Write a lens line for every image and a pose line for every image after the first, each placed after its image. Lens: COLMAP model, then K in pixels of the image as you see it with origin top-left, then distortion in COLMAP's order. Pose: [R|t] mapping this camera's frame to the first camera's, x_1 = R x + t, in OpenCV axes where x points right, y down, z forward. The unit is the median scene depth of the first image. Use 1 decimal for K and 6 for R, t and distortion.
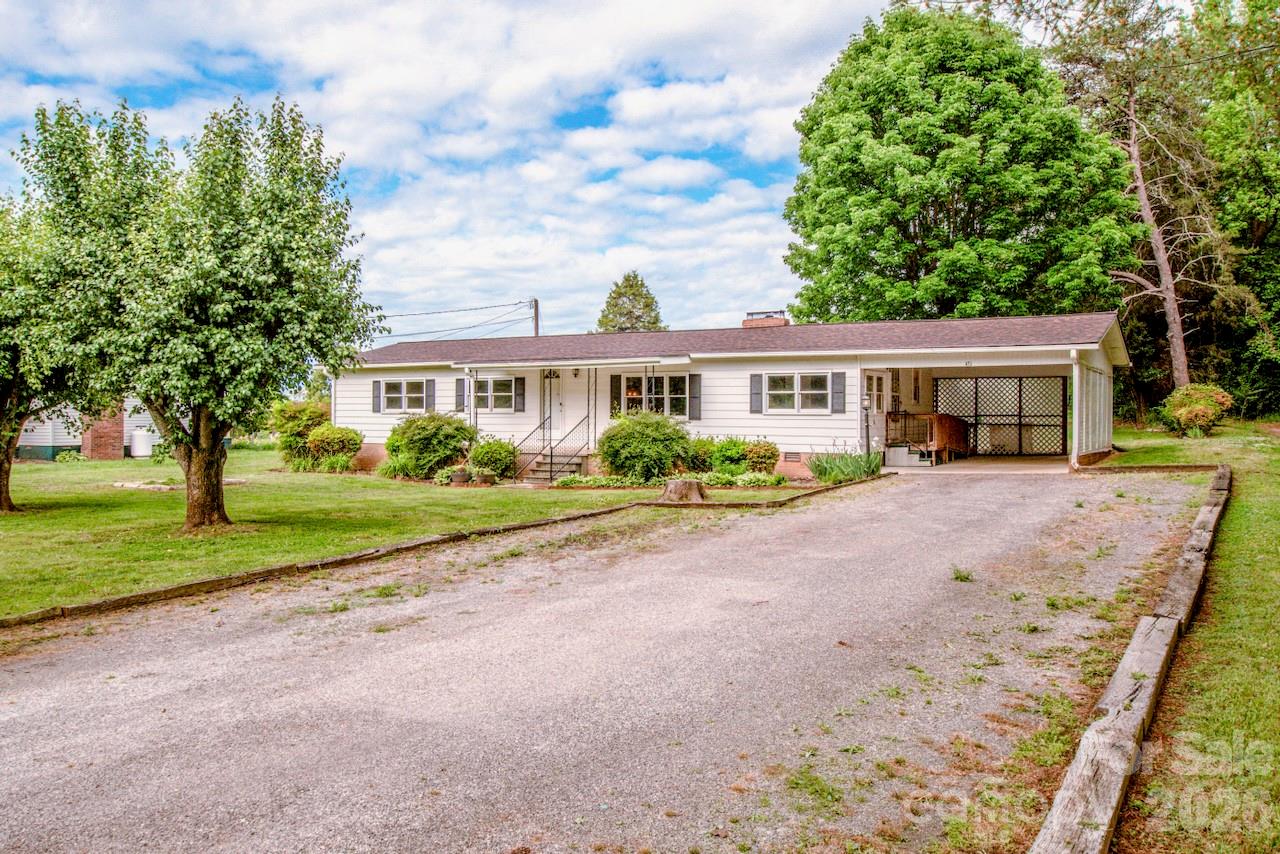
lens RADIAL K [[1103.6, 0, 632.8], [0, 1103.6, 428.9], [0, 0, 1]] dist [-0.016287, 0.013209]
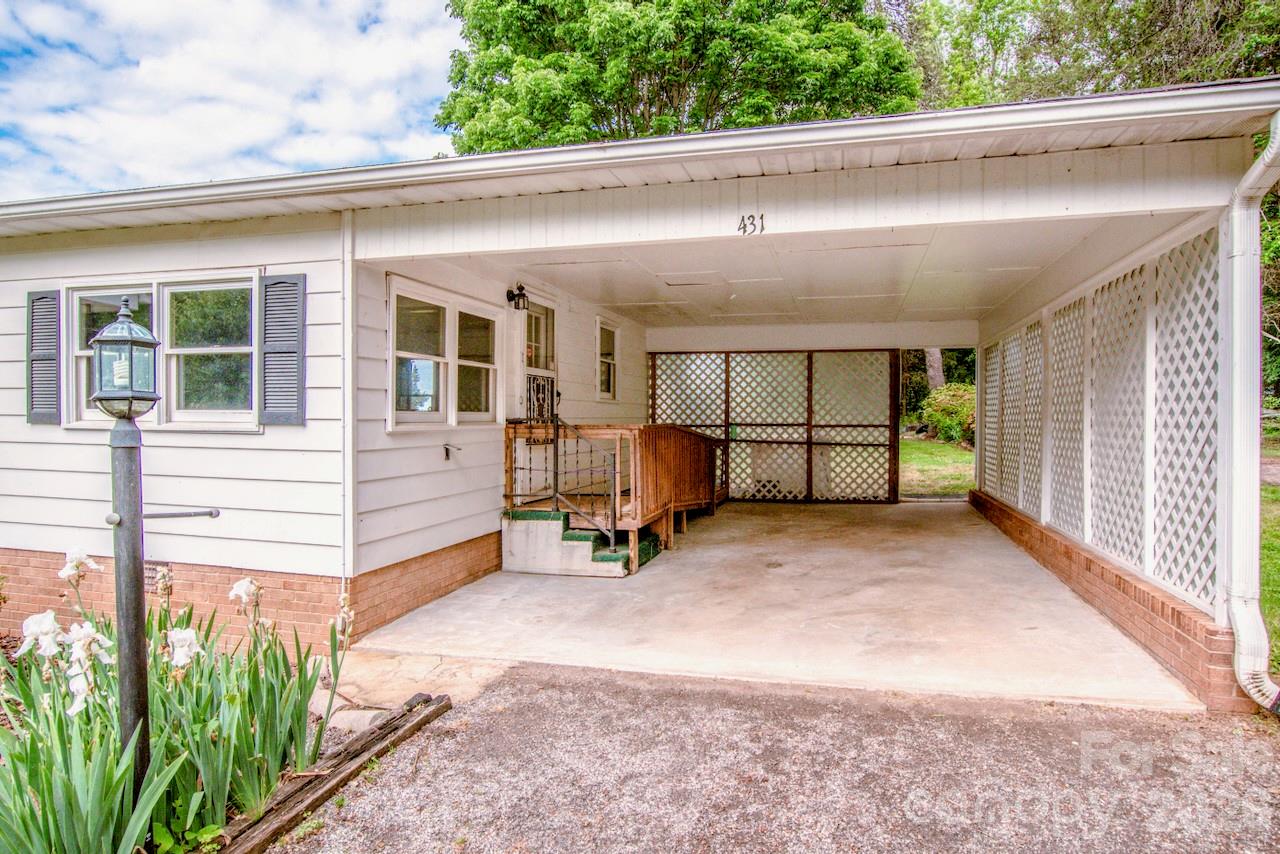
lens RADIAL K [[779.9, 0, 641.0], [0, 779.9, 424.5], [0, 0, 1]] dist [-0.016963, 0.000706]
pose [[0.973791, -0.001378, 0.227442, 0.207043], [0.001839, 0.999997, -0.001817, -0.012683], [-0.227439, 0.002188, 0.973790, 0.715114]]
